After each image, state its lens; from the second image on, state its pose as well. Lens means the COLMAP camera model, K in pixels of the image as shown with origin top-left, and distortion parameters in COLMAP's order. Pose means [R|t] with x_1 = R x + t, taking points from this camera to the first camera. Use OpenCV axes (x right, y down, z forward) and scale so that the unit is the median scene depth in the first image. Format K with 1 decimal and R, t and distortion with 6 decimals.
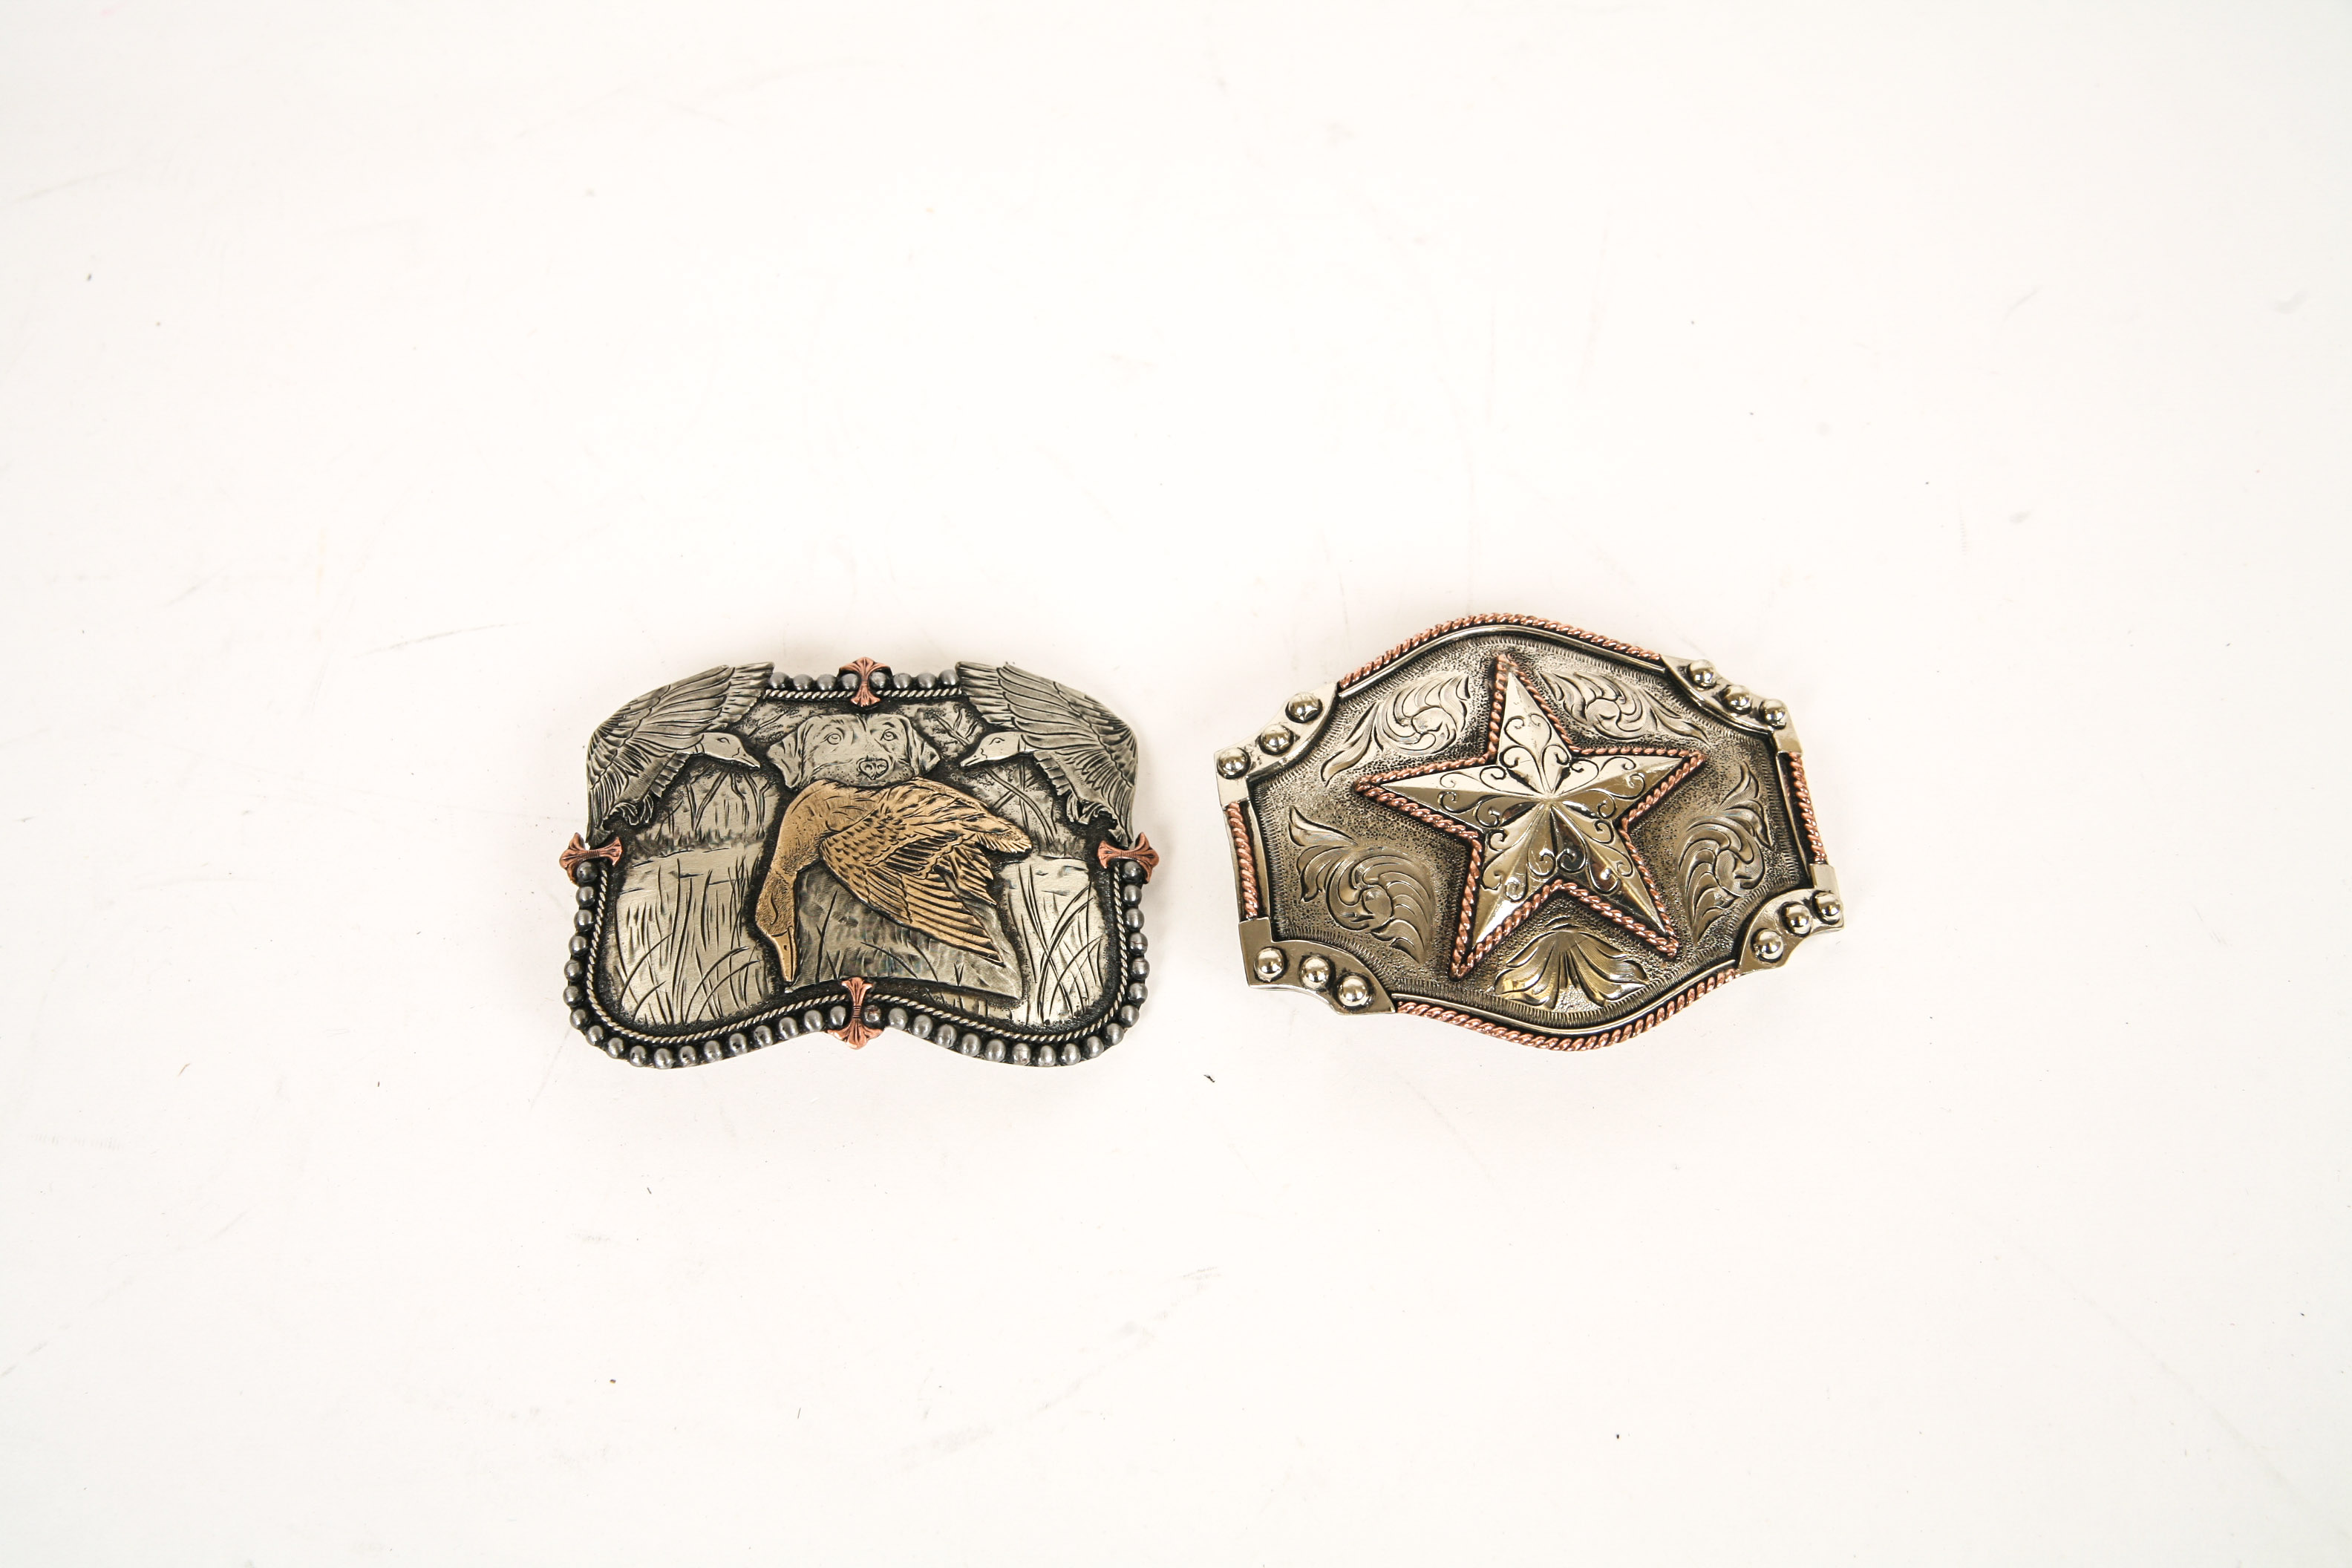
lens RADIAL K [[2847.3, 0, 1176.0], [0, 2847.3, 784.0], [0, 0, 1]] dist [0.003301, 0.002789]
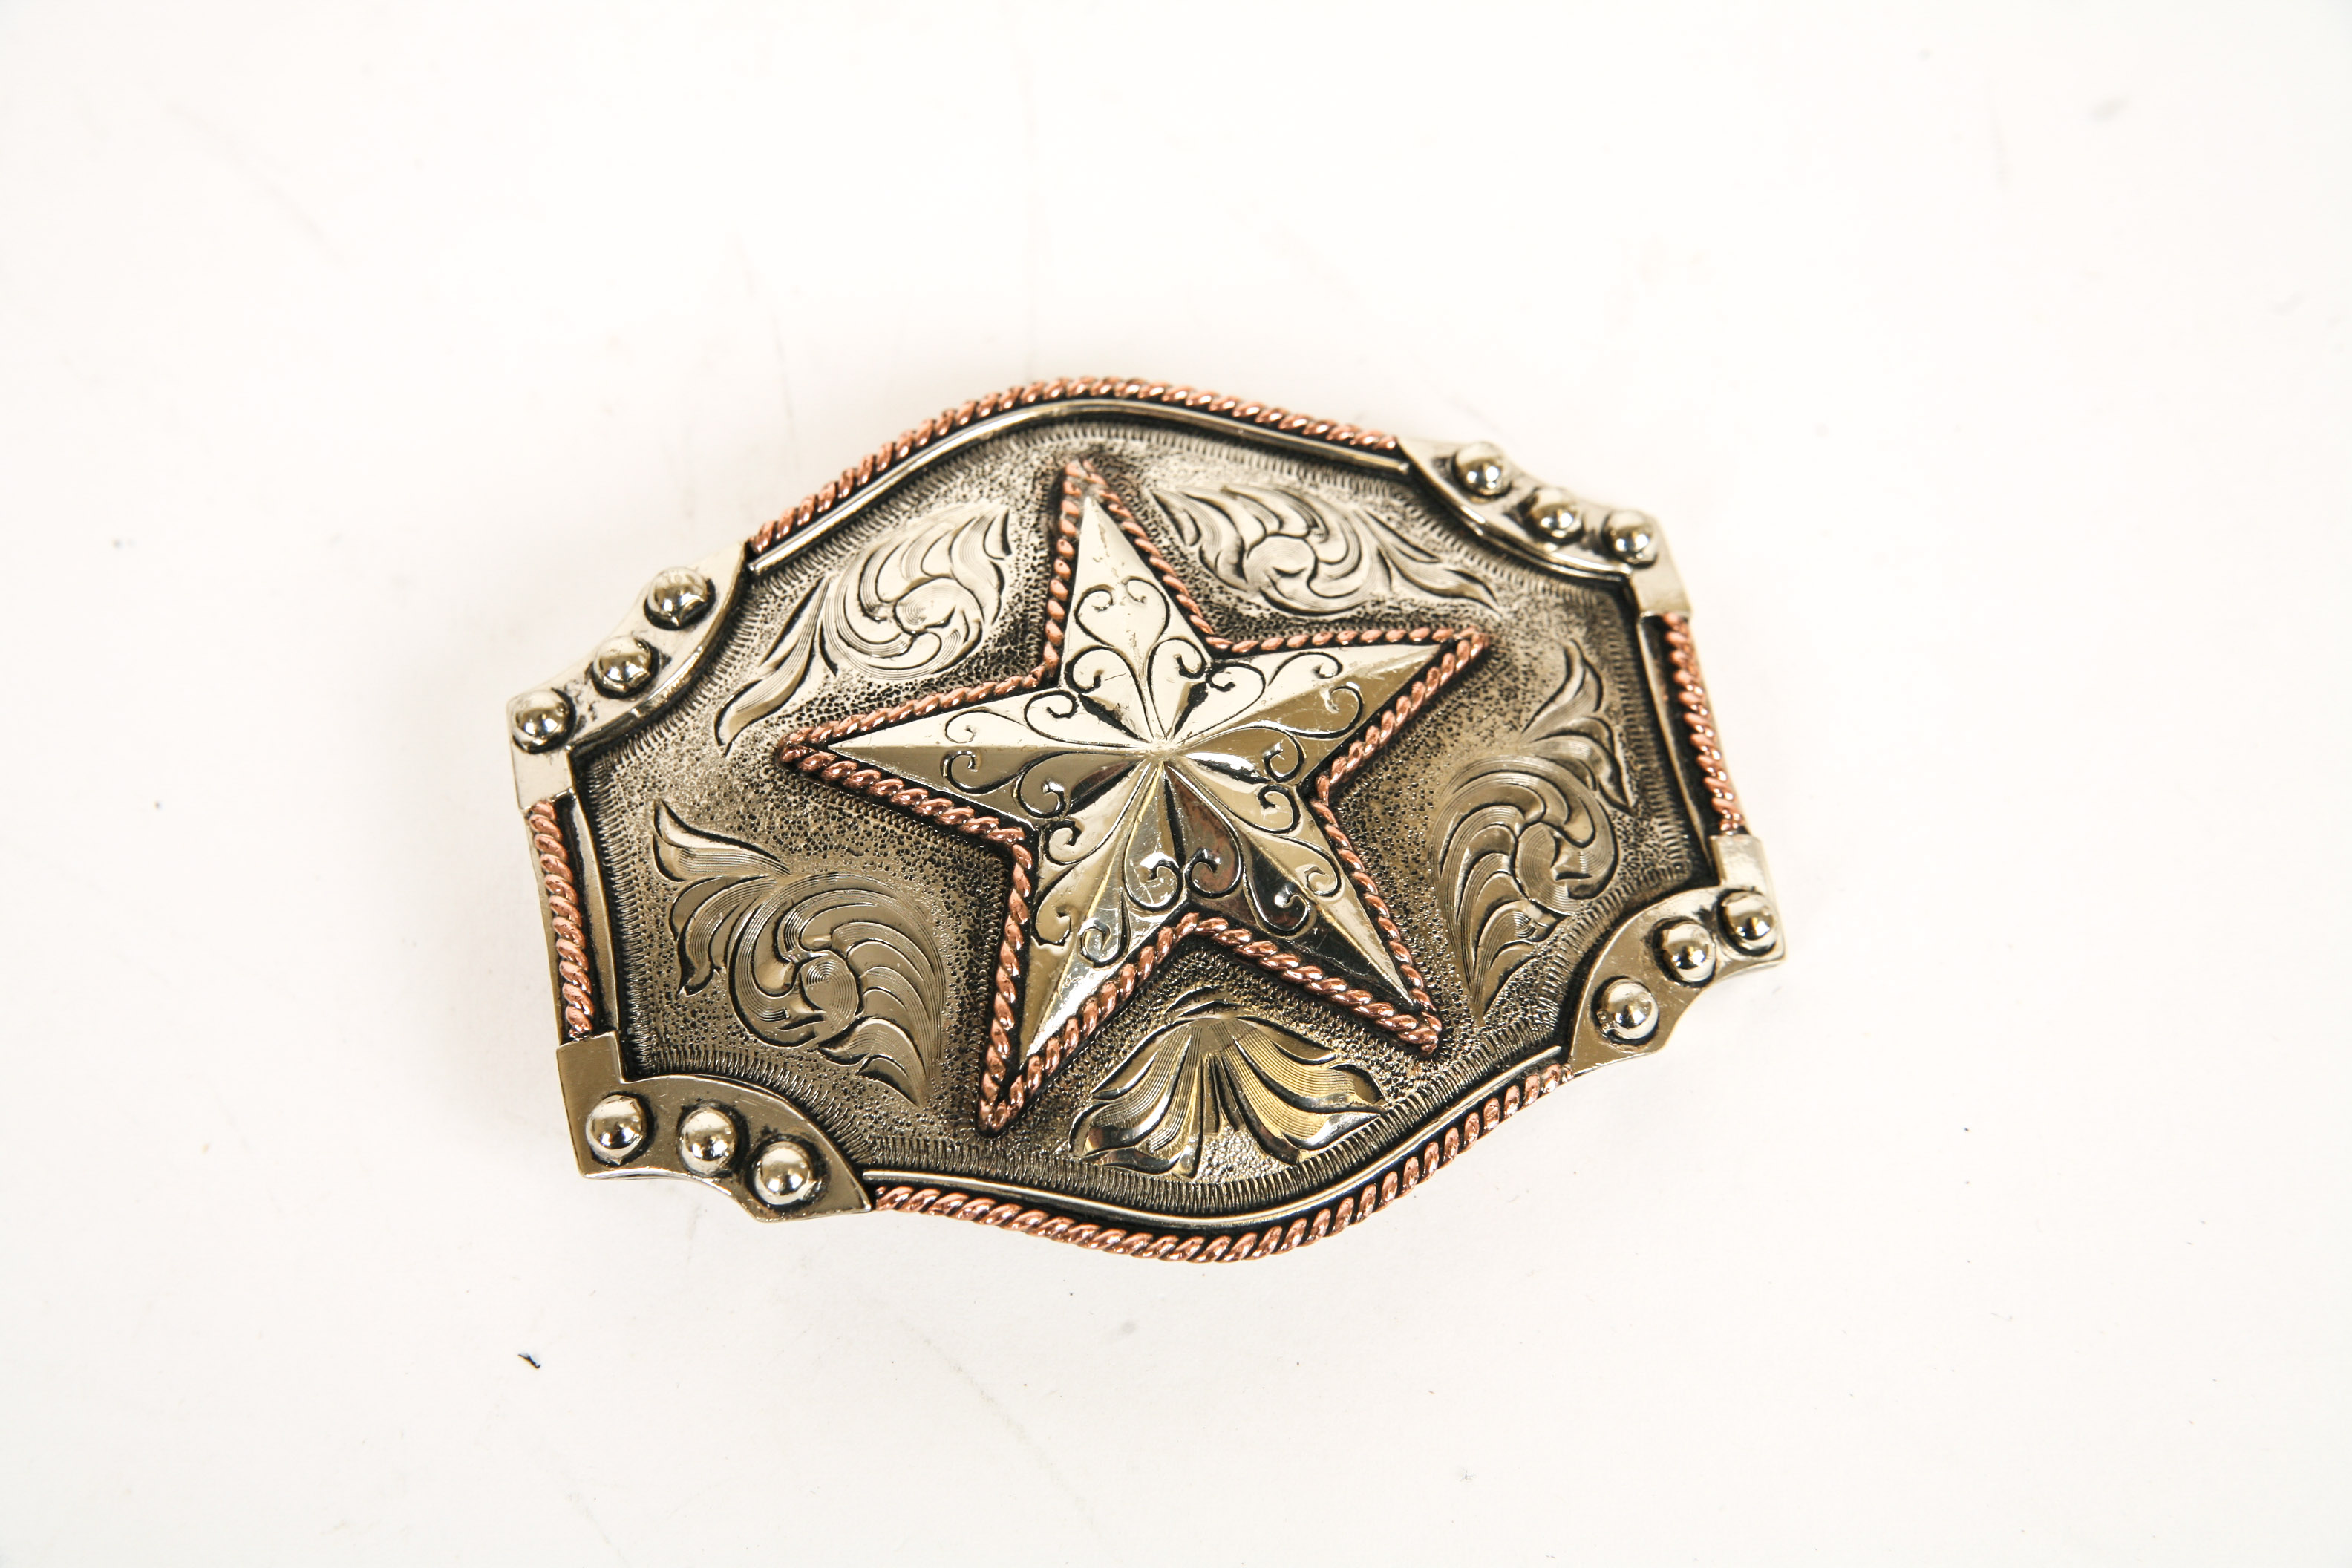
lens RADIAL K [[4496.1, 0, 1176.0], [0, 4496.1, 784.0], [0, 0, 1]] dist [0.072341, 0.232002]
pose [[0.997064, -0.074588, 0.017327, 0.117233], [0.073905, 0.996571, 0.037215, -0.017575], [-0.020044, -0.035825, 0.999157, 0.216098]]
